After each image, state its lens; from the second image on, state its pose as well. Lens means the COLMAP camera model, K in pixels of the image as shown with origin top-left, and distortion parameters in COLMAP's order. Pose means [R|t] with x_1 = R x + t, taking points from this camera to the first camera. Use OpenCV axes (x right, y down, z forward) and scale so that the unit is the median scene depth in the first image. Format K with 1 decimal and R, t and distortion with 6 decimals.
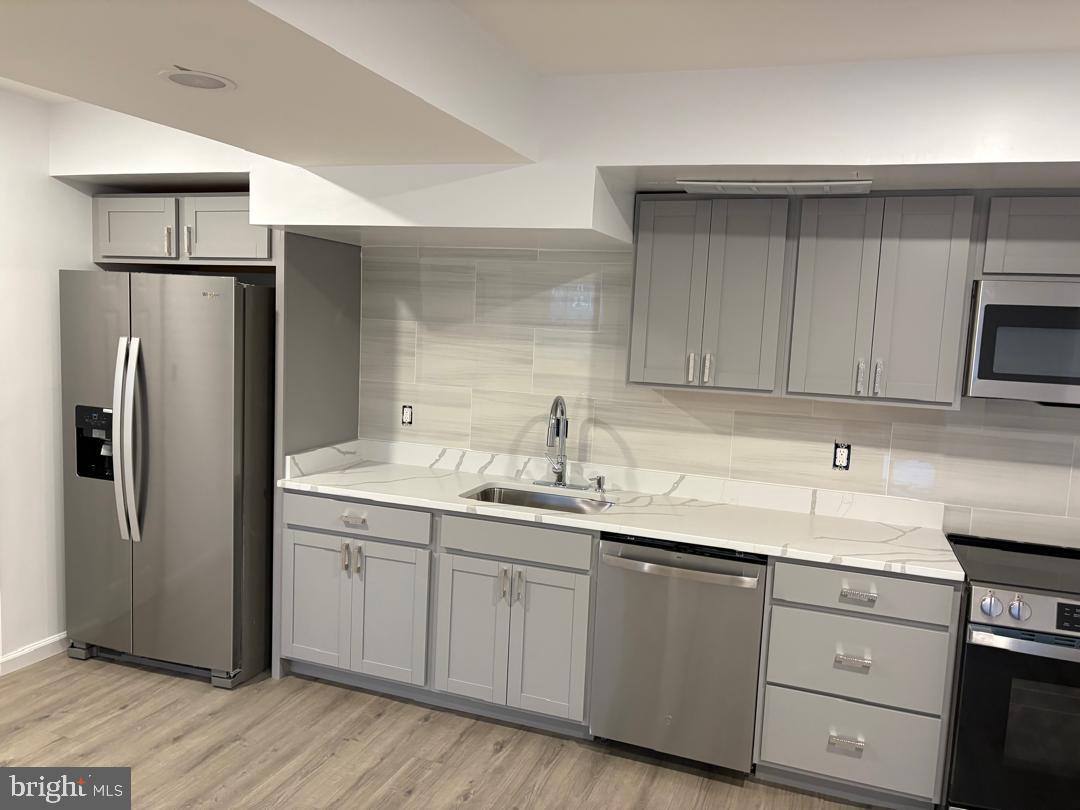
lens RADIAL K [[810.0, 0, 535.4], [0, 810.0, 409.0], [0, 0, 1]] dist [0.068712, -0.085137]
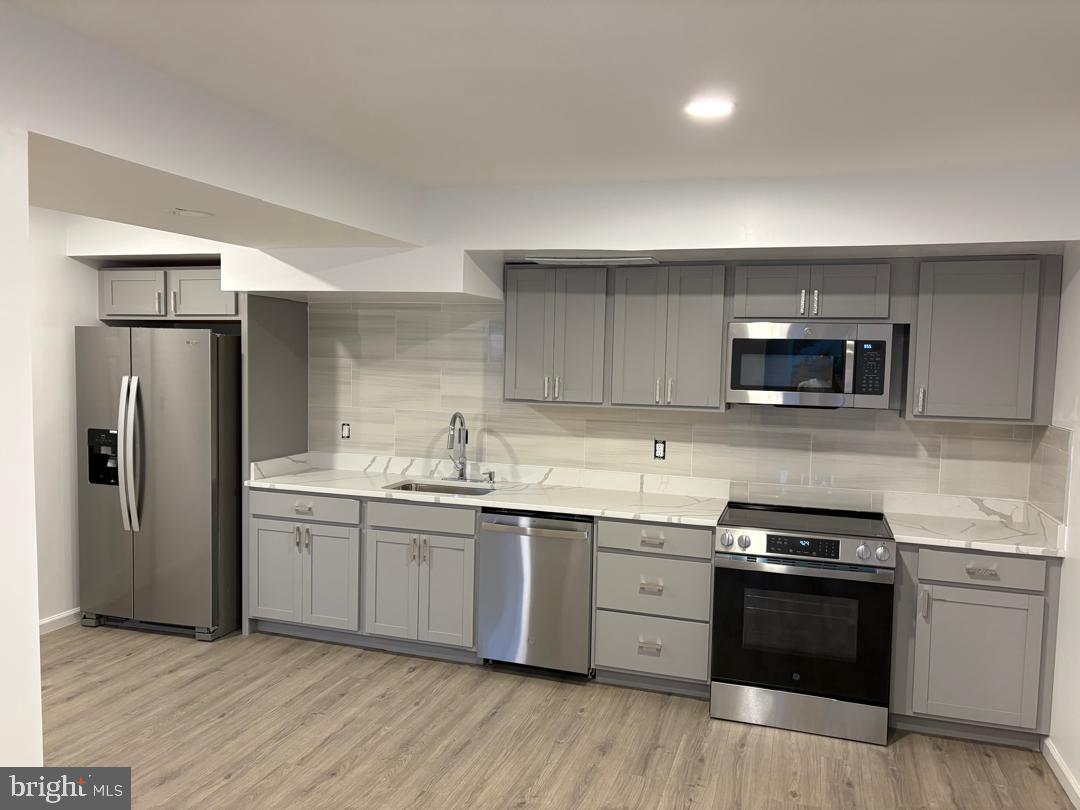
lens RADIAL K [[810.0, 0, 535.4], [0, 810.0, 409.0], [0, 0, 1]] dist [0.068712, -0.085137]
pose [[0.999145, -0.025737, 0.032371, 0.120025], [0.027042, 0.998811, -0.040572, 0.038731], [-0.031288, 0.041412, 0.998652, -0.356192]]
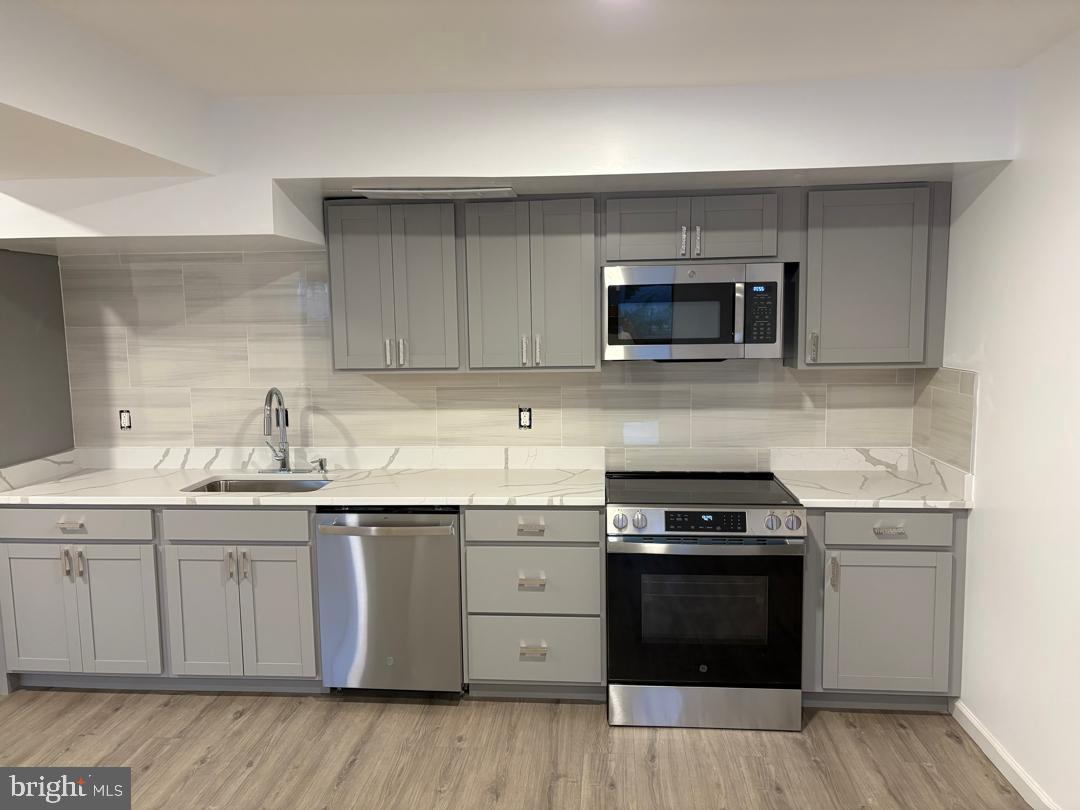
lens RADIAL K [[810.0, 0, 535.4], [0, 810.0, 409.0], [0, 0, 1]] dist [0.068712, -0.085137]
pose [[0.962434, -0.090576, 0.255963, 0.086766], [0.087814, 0.995889, 0.022223, 0.019307], [-0.256924, 0.001089, 0.966431, -0.141702]]
